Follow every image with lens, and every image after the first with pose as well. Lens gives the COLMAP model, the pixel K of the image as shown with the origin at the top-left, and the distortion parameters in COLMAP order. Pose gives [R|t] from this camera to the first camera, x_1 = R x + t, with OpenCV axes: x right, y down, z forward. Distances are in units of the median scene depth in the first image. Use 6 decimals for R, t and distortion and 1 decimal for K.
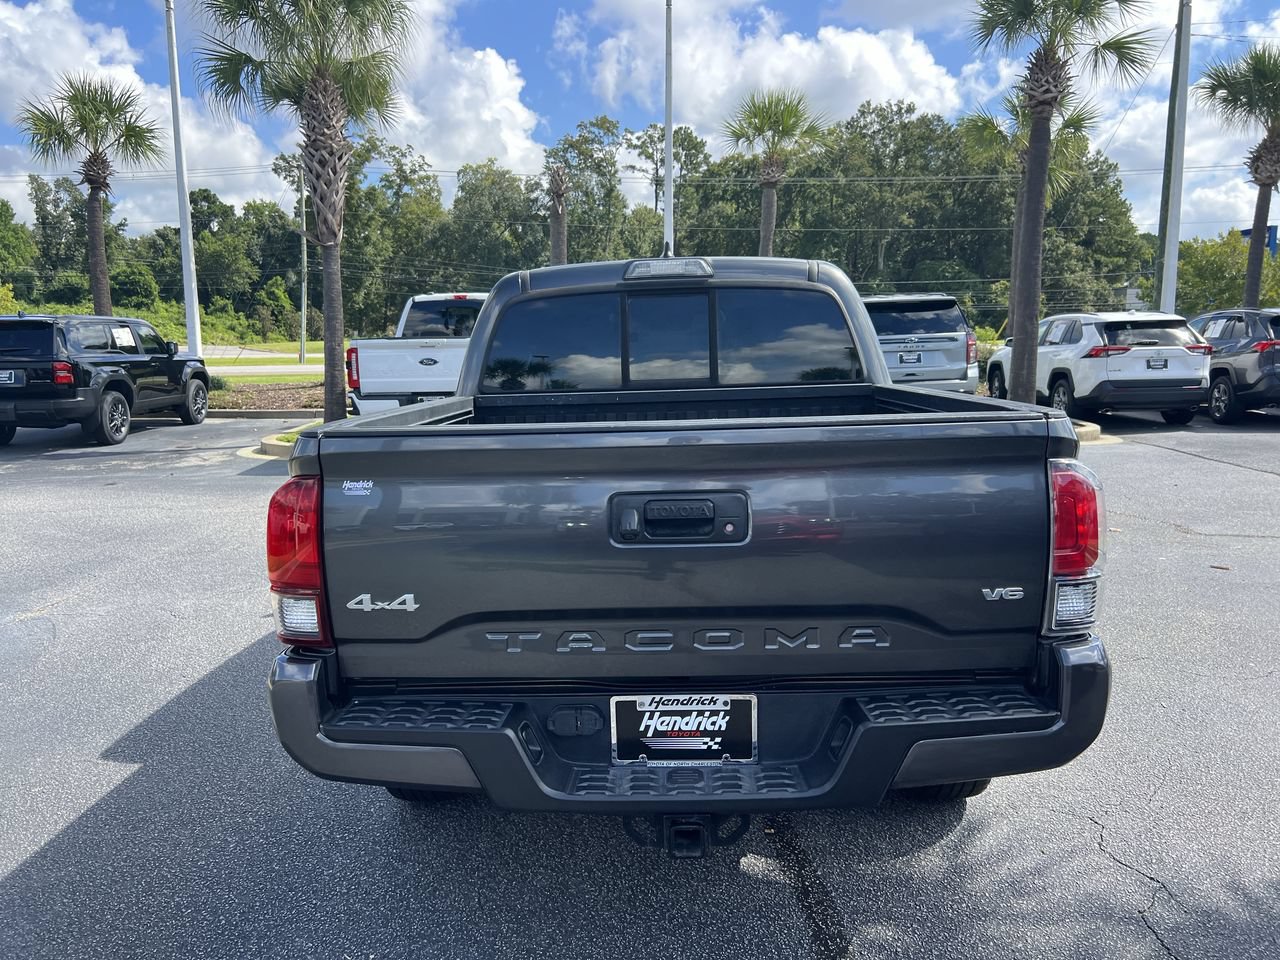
lens RADIAL K [[985.1, 0, 642.0], [0, 985.1, 476.5], [0, 0, 1]] dist [0.036358, -0.031750]
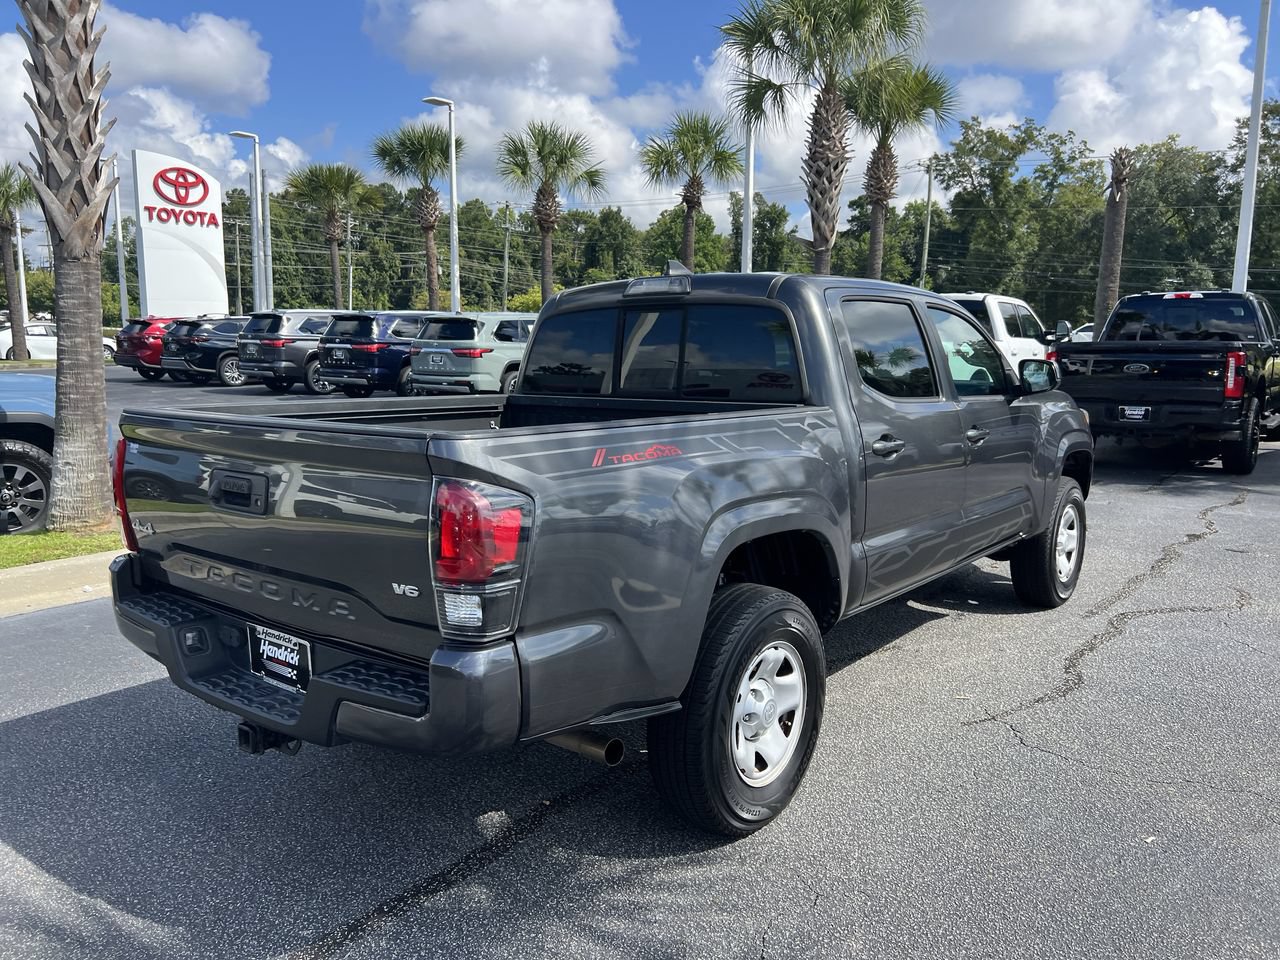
lens RADIAL K [[984.5, 0, 644.8], [0, 984.5, 479.4], [0, 0, 1]] dist [0.039187, -0.008460]
pose [[0.804395, 0.106327, -0.584502, 0.059516], [-0.102395, 0.993944, 0.039893, -0.003896], [0.585204, 0.027760, 0.810411, 0.011716]]
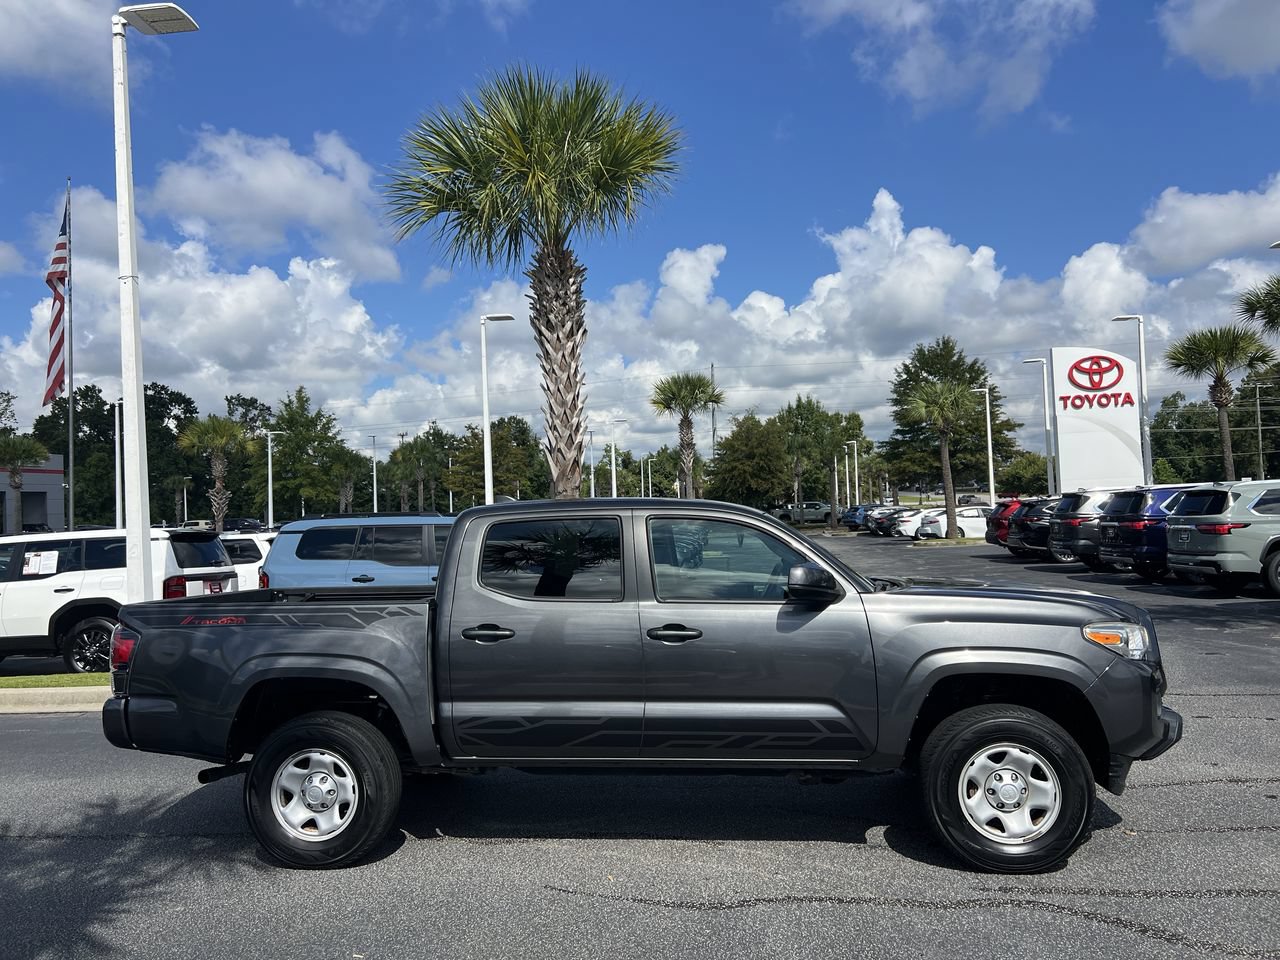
lens RADIAL K [[1004.6, 0, 639.8], [0, 1004.6, 505.3], [0, 0, 1]] dist [0.027521, -0.000637]
pose [[-0.111880, 0.003857, -0.993714, 0.139931], [-0.100820, 0.994788, 0.015213, -0.024211], [0.988594, 0.101889, -0.110908, 0.126057]]
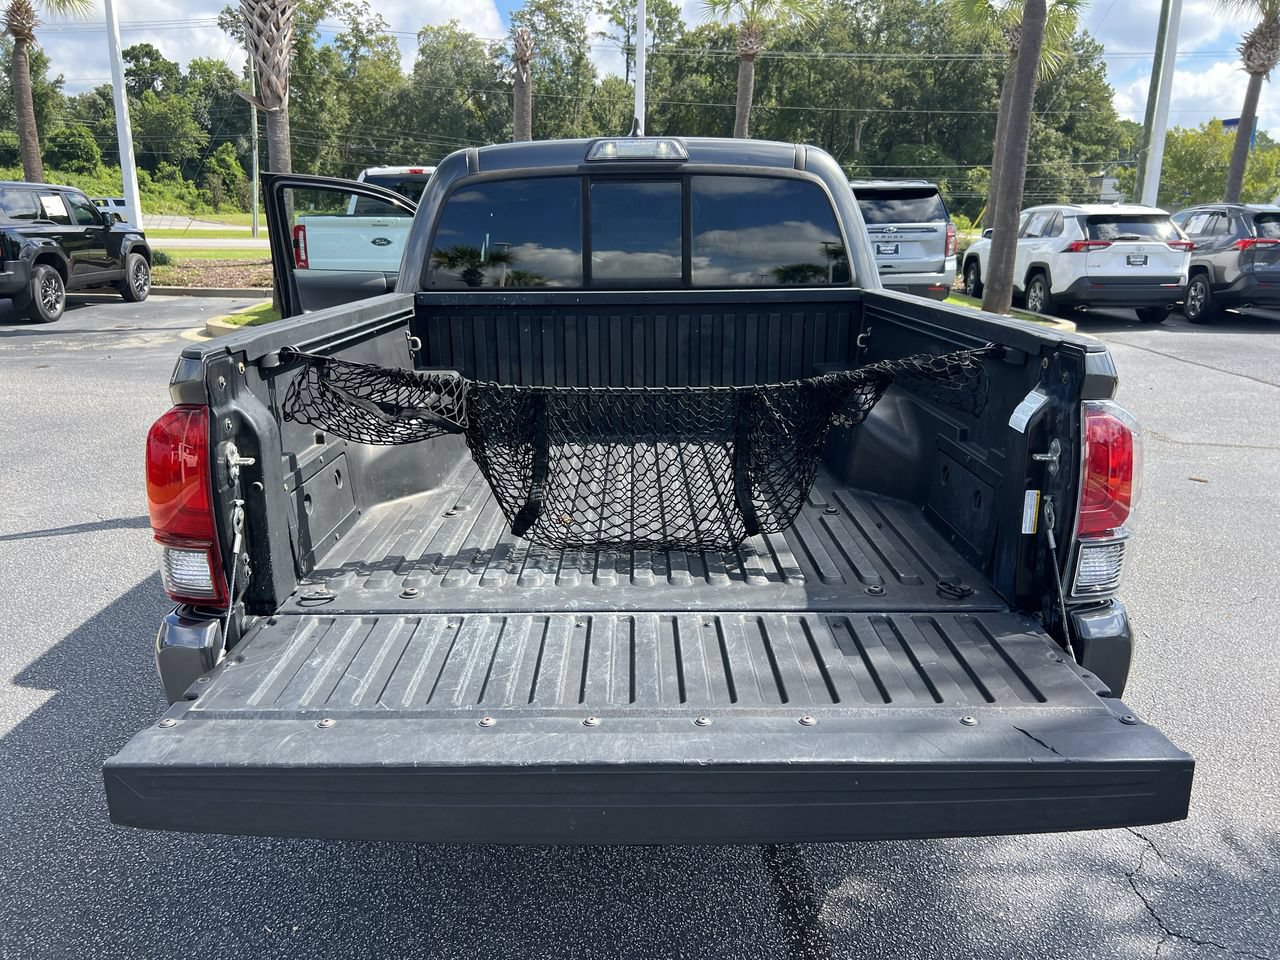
lens RADIAL K [[985.1, 0, 642.0], [0, 985.1, 476.5], [0, 0, 1]] dist [0.036358, -0.031750]
pose [[0.999261, 0.014486, 0.035598, 0.000325], [-0.018510, 0.993139, 0.115466, -0.002085], [-0.033681, -0.116039, 0.992673, 0.007927]]
